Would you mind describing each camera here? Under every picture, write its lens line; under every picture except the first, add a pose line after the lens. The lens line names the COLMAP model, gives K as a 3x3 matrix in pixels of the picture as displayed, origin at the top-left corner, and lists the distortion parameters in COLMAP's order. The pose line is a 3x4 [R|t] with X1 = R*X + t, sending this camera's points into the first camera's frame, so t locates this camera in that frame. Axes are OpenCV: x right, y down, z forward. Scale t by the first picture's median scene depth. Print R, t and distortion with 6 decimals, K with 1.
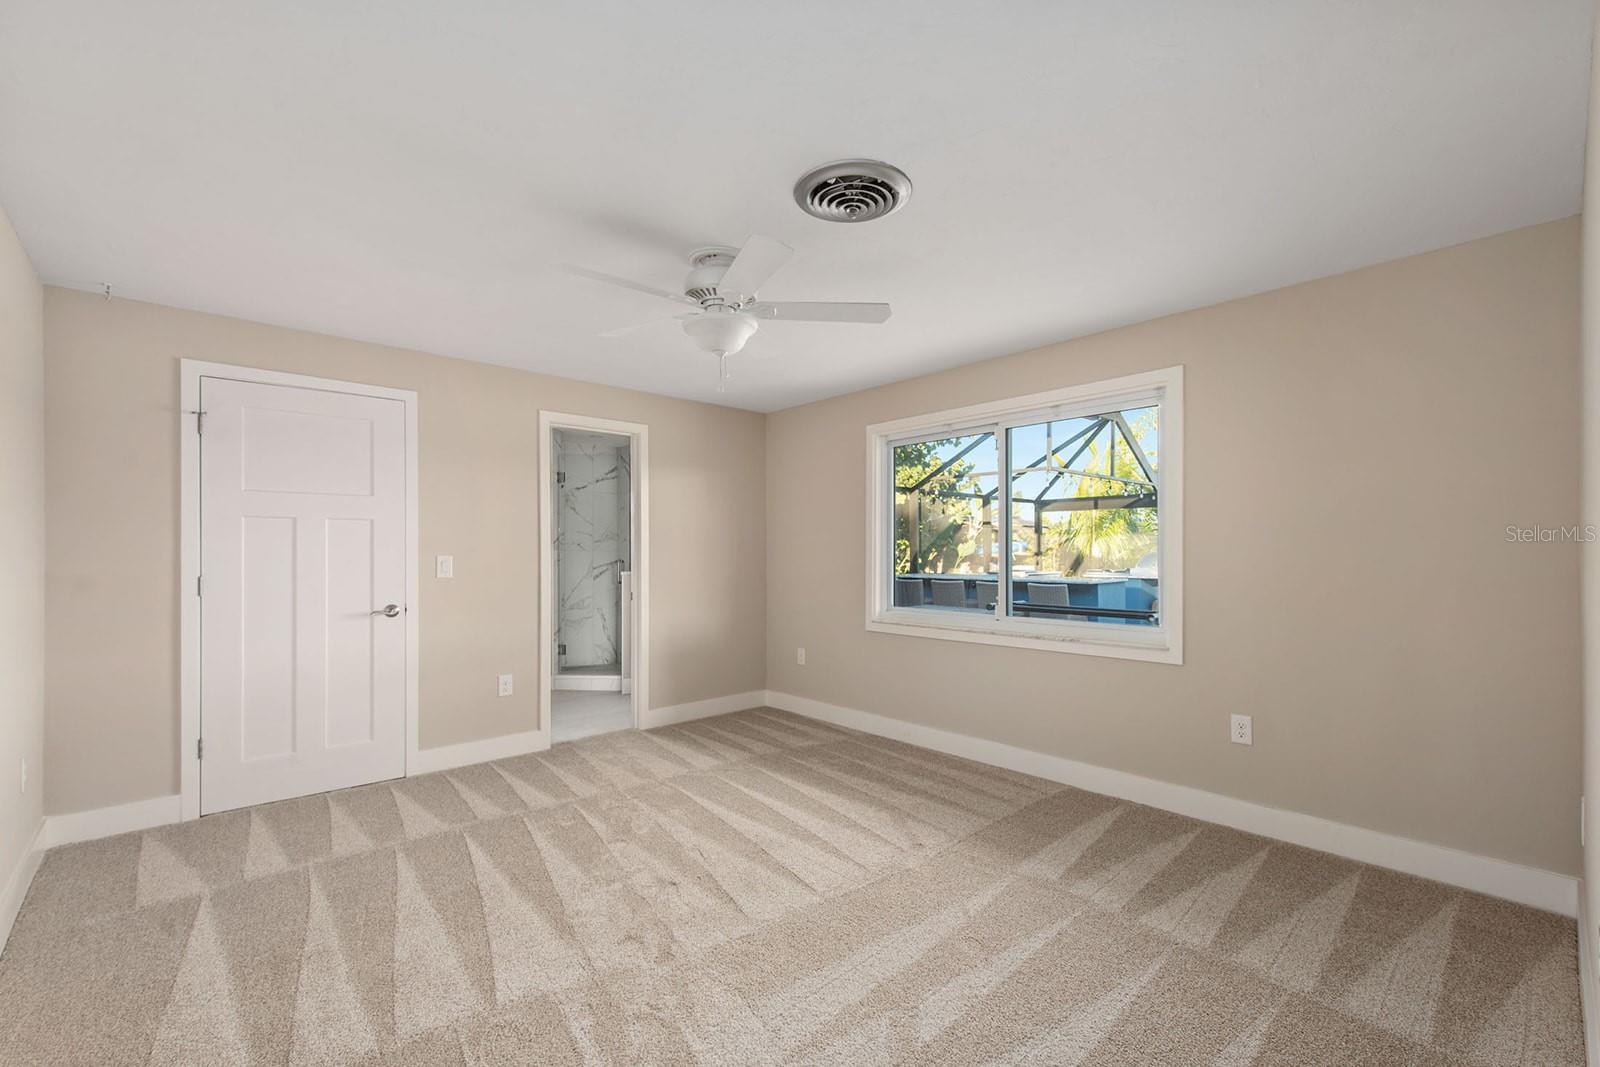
lens RADIAL K [[665.2, 0, 809.8], [0, 665.2, 548.4], [0, 0, 1]] dist [0.000239, -0.000387]
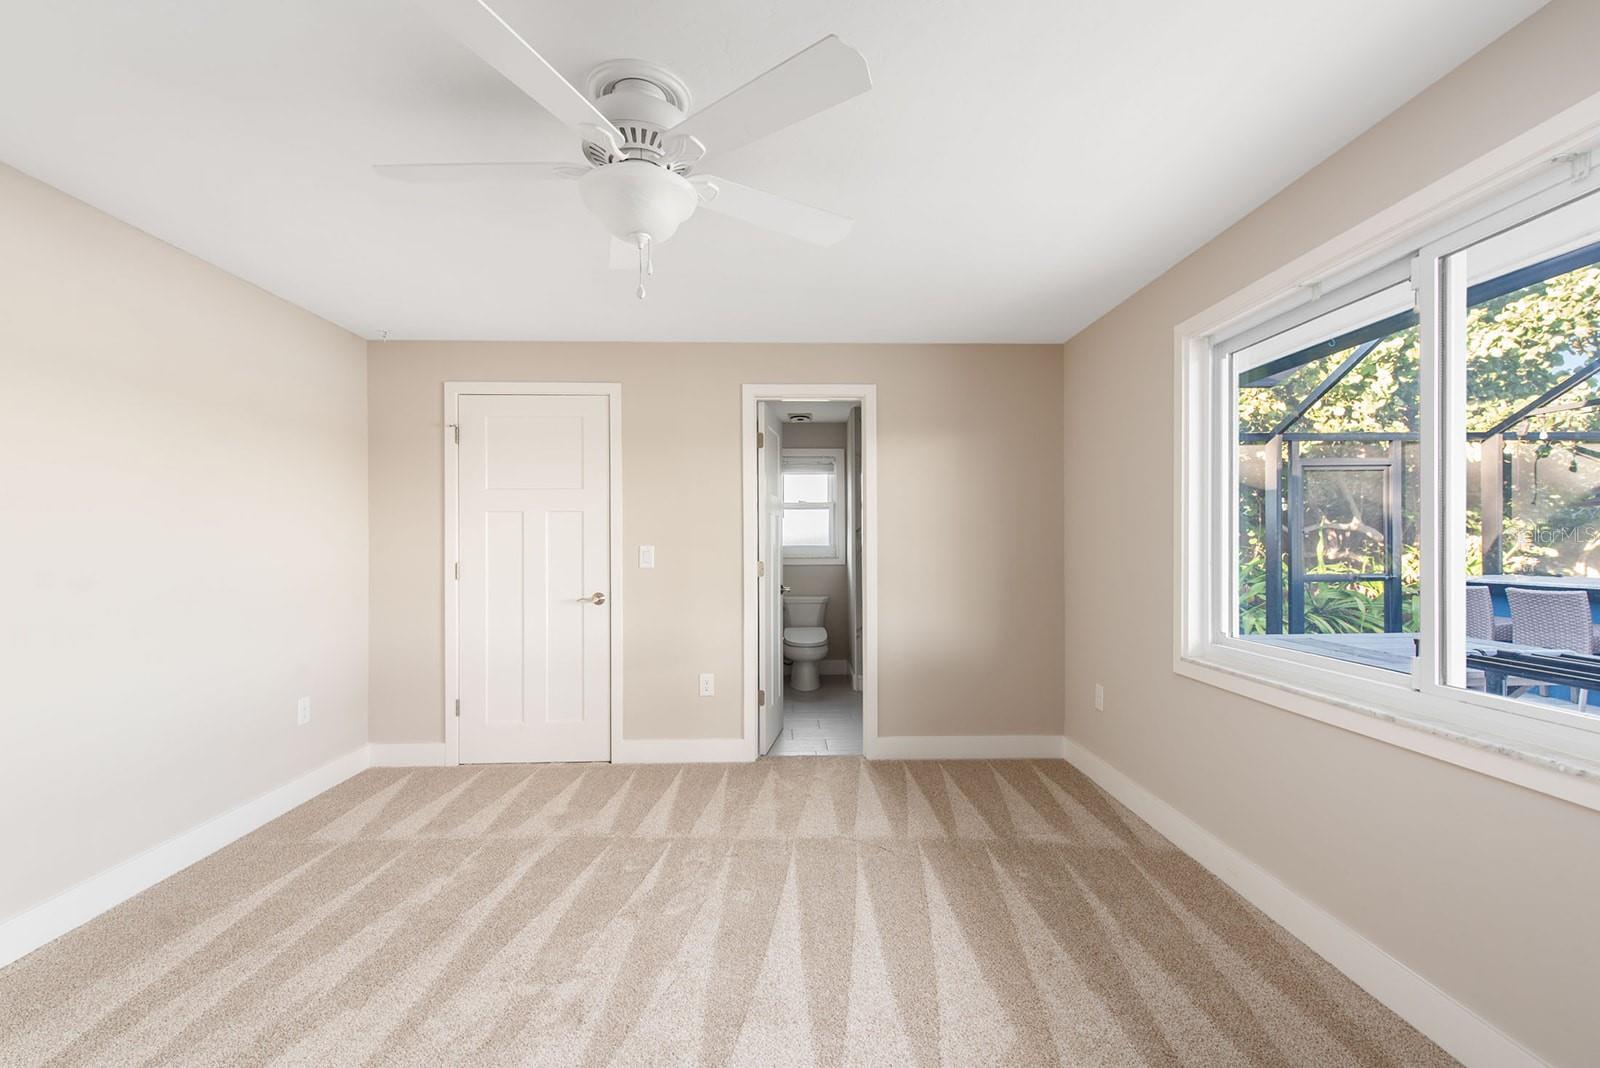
lens RADIAL K [[674.7, 0, 808.8], [0, 674.7, 541.6], [0, 0, 1]] dist [0.006813, -0.000594]
pose [[0.756146, -0.000971, -0.654403, 0.315127], [0.006868, 0.999956, 0.006452, 0.000547], [0.654367, -0.009373, 0.756119, 0.446842]]
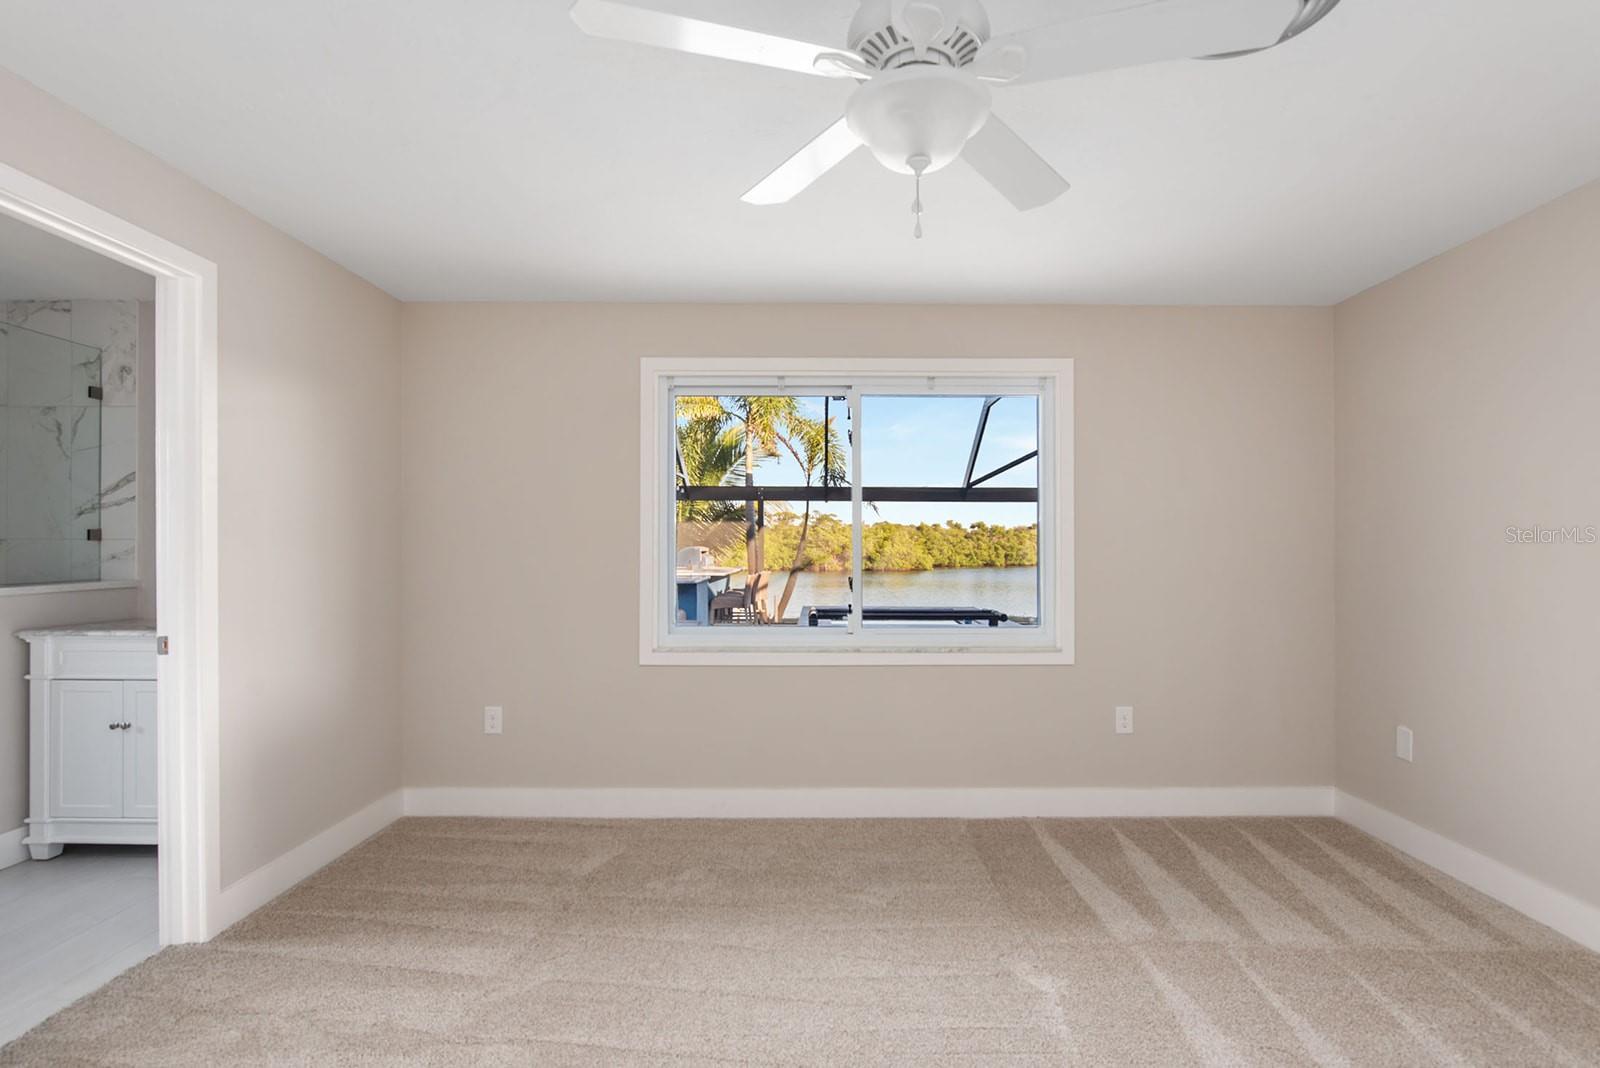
lens RADIAL K [[738.0, 0, 824.0], [0, 738.0, 543.8], [0, 0, 1]] dist [-0.013143, -0.000536]
pose [[0.680599, 0.007011, 0.732623, -0.448183], [-0.008034, 0.999966, -0.002106, 0.002982], [-0.732612, -0.004453, 0.680632, 0.490591]]
